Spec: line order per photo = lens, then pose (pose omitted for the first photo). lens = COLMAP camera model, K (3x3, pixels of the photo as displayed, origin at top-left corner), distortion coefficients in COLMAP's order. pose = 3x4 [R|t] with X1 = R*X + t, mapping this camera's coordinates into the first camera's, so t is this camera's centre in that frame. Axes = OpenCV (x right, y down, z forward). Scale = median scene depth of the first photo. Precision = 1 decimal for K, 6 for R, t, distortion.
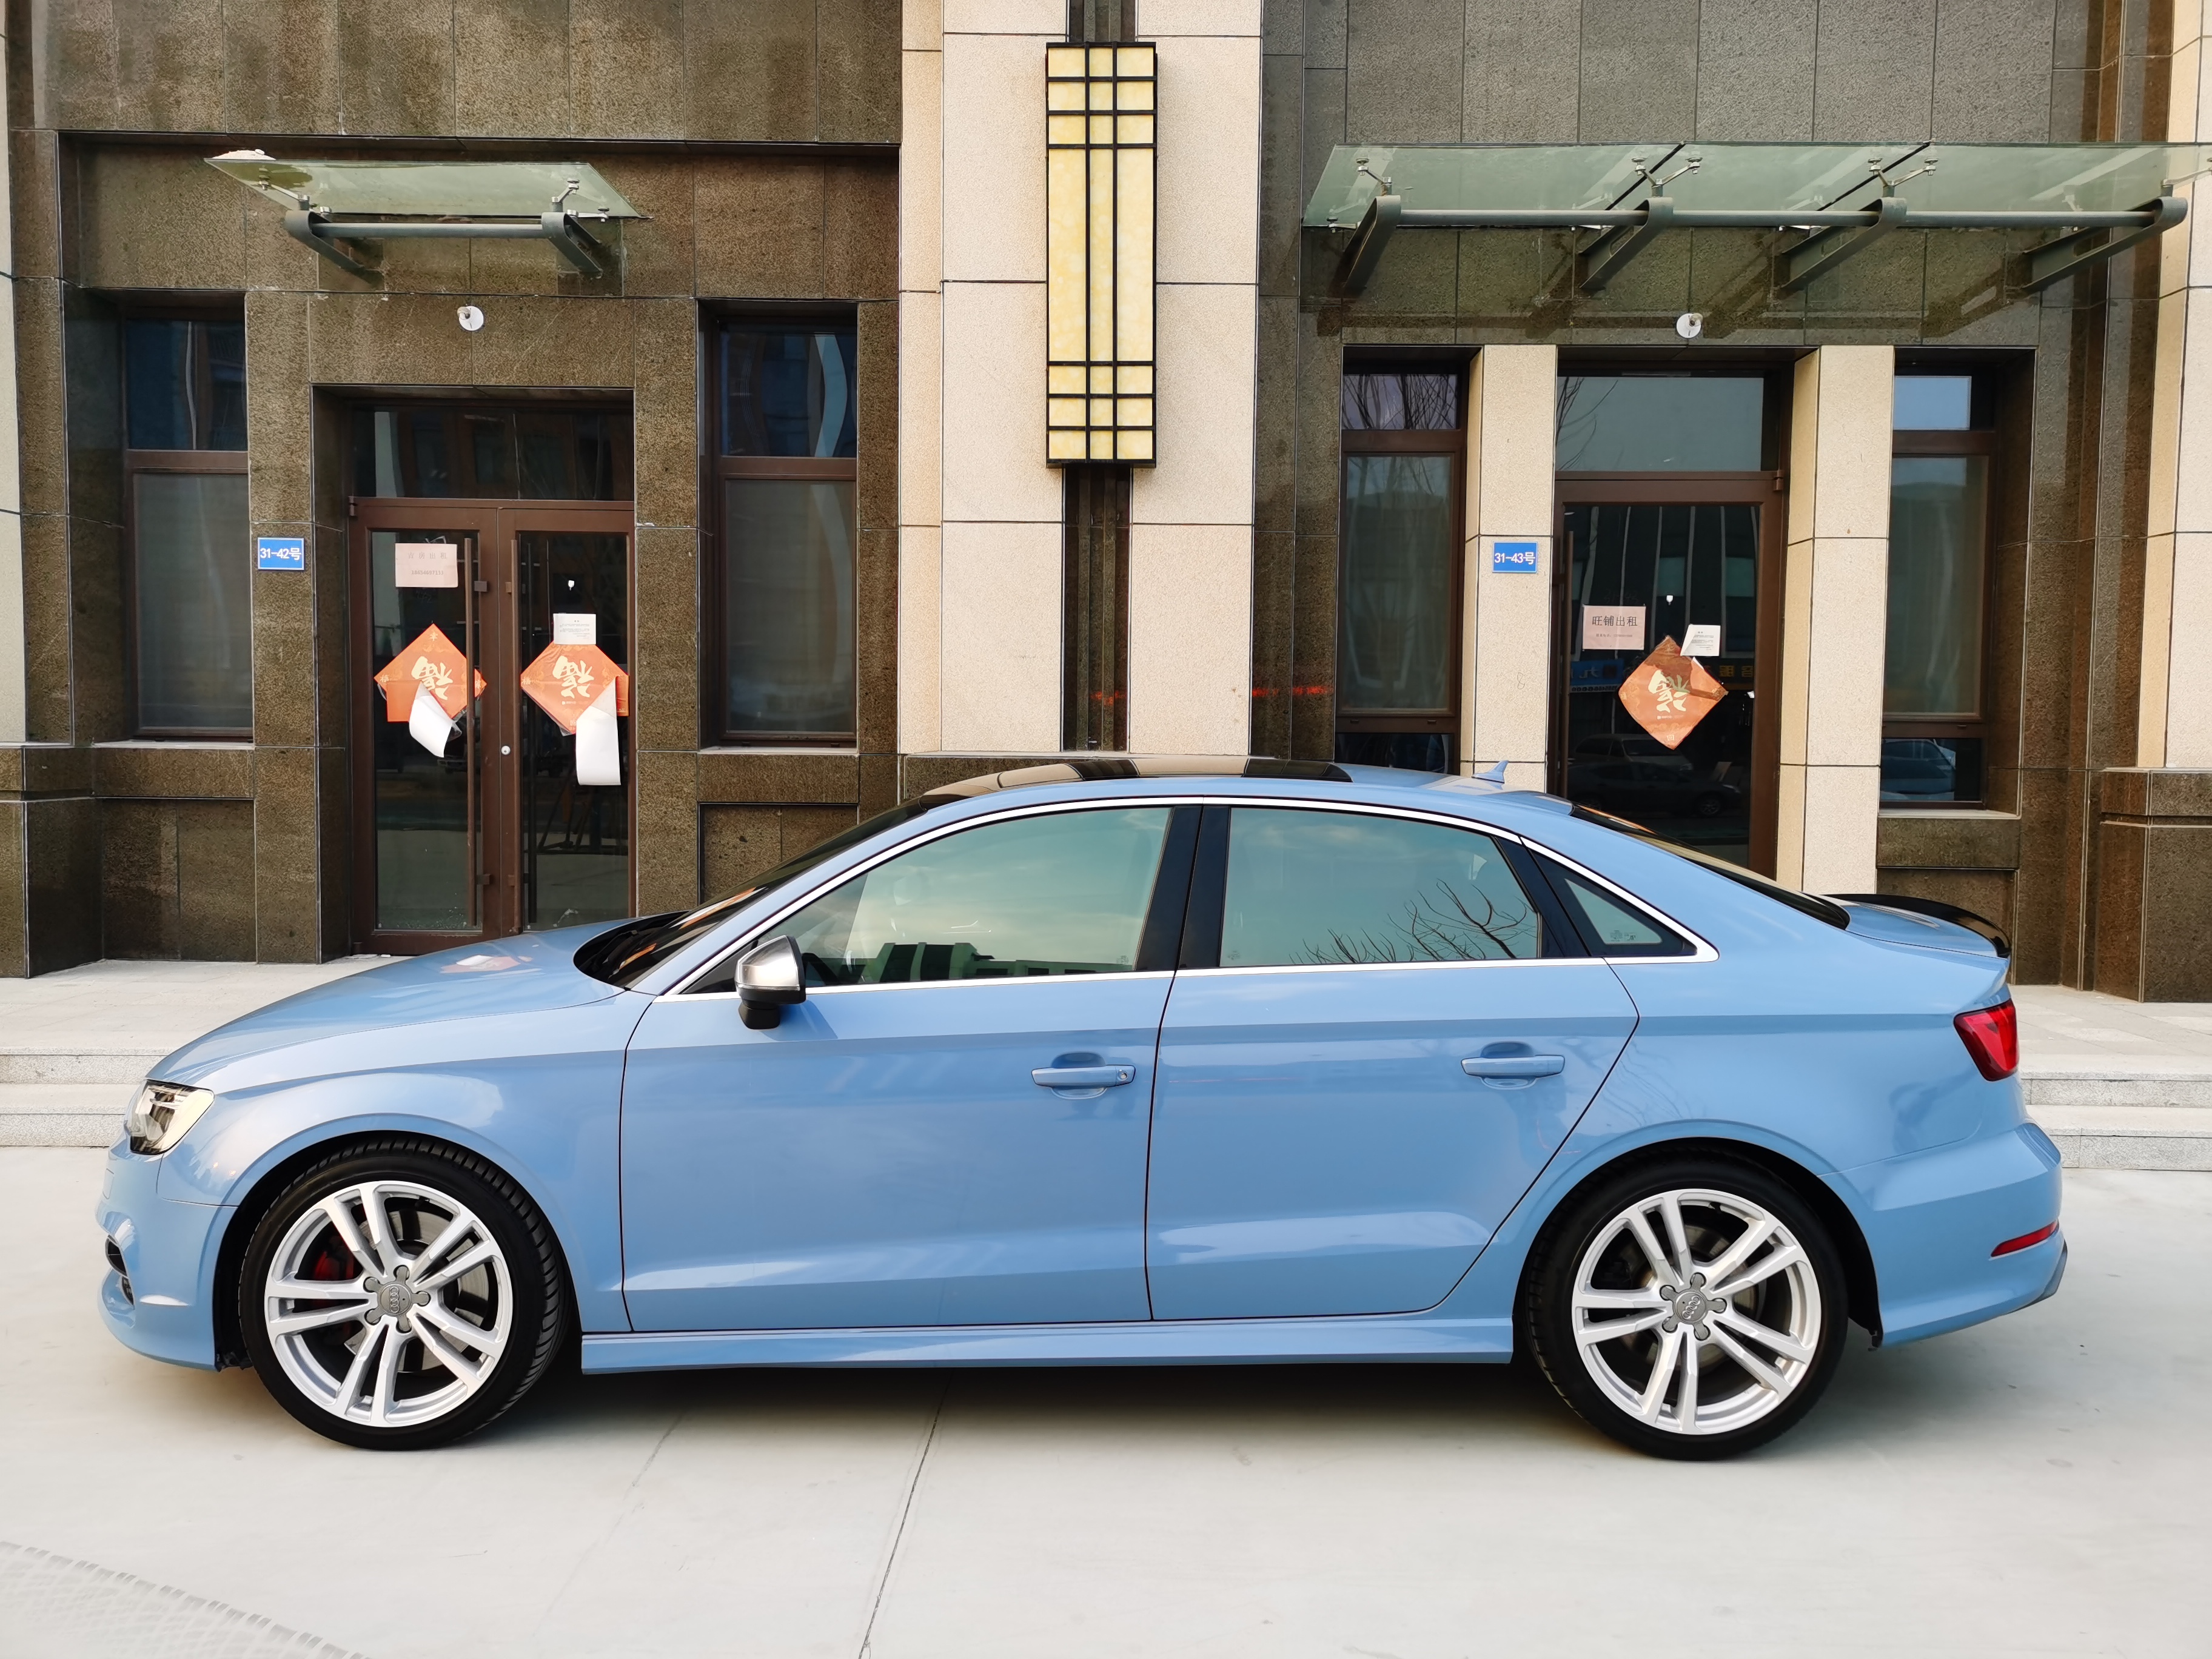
lens RADIAL K [[1728.8, 0, 1106.0], [0, 1728.8, 829.5], [0, 0, 1]] dist [0.036626, 0.001260]
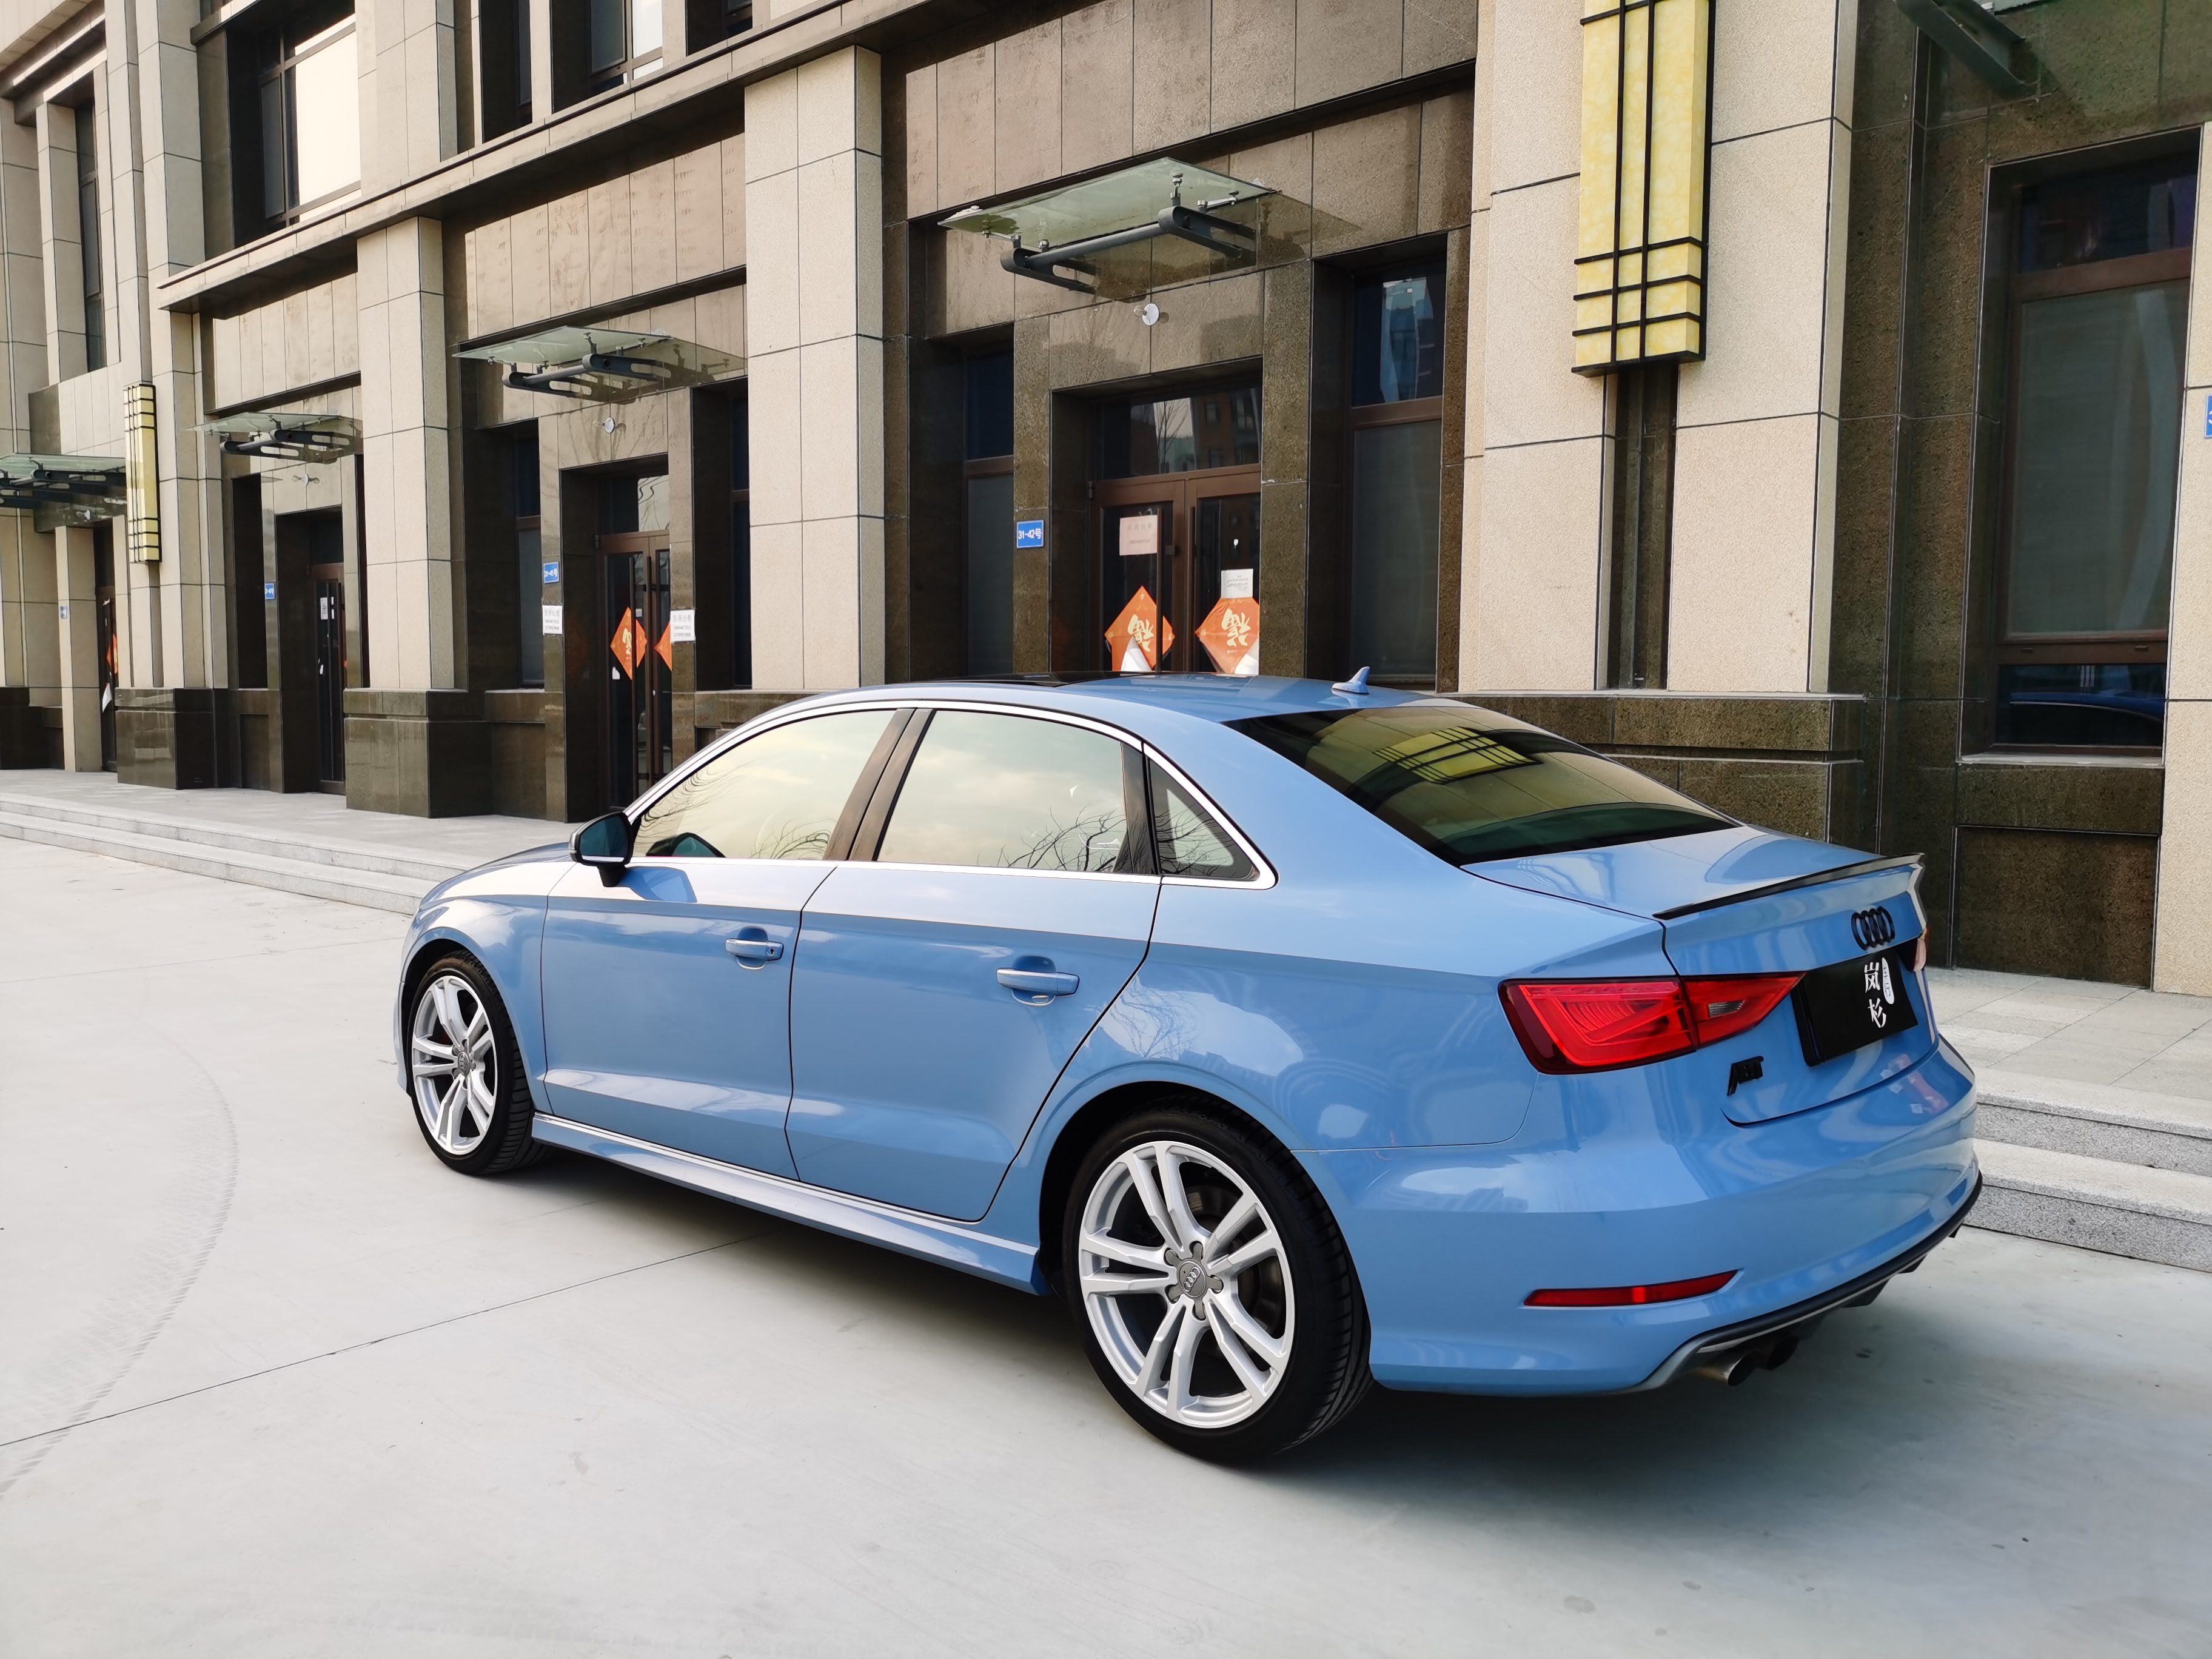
lens RADIAL K [[1734.5, 0, 1106.0], [0, 1734.5, 829.5], [0, 0, 1]] dist [0.072623, -0.078225]
pose [[0.727446, 0.047223, -0.684538, 0.423170], [-0.037988, 0.998871, 0.028539, 0.012117], [0.685112, 0.005244, 0.728419, 0.157375]]
